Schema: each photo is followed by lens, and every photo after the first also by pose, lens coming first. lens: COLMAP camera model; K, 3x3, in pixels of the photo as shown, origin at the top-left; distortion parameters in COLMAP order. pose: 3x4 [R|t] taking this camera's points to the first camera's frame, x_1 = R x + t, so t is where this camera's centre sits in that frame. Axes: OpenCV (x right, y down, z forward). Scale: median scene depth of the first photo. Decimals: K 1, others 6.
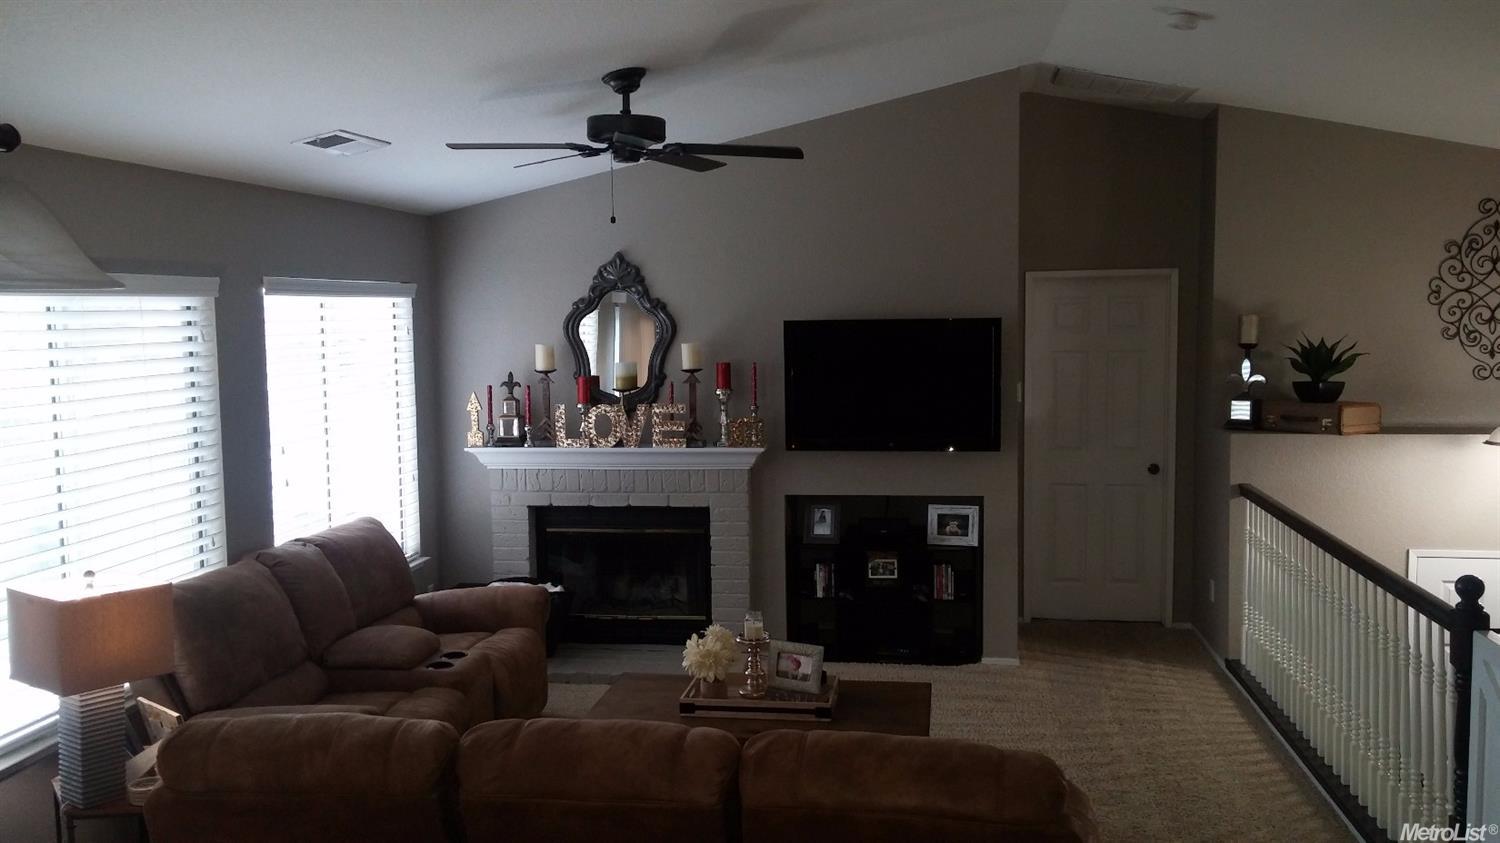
lens RADIAL K [[1277.4, 0, 730.0], [0, 1277.4, 420.3], [0, 0, 1]] dist [0.085566, -0.131226]
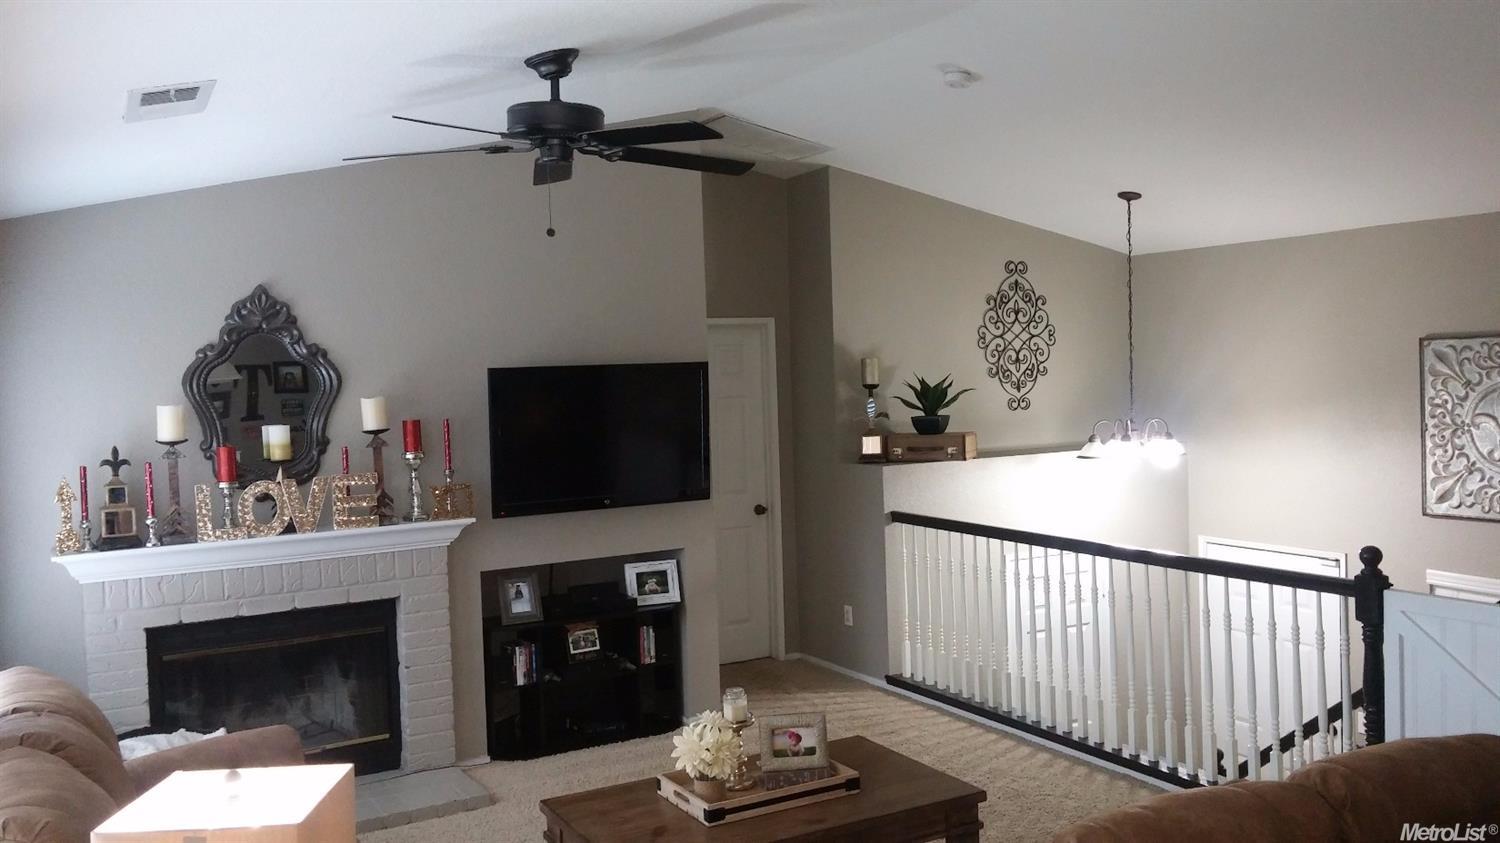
lens RADIAL K [[1277.4, 0, 730.0], [0, 1277.4, 420.3], [0, 0, 1]] dist [0.085566, -0.131226]
pose [[0.783191, -0.038105, 0.620613, -0.361916], [0.074994, 0.996623, -0.033448, -0.001535], [-0.617242, 0.072738, 0.783404, 0.219497]]
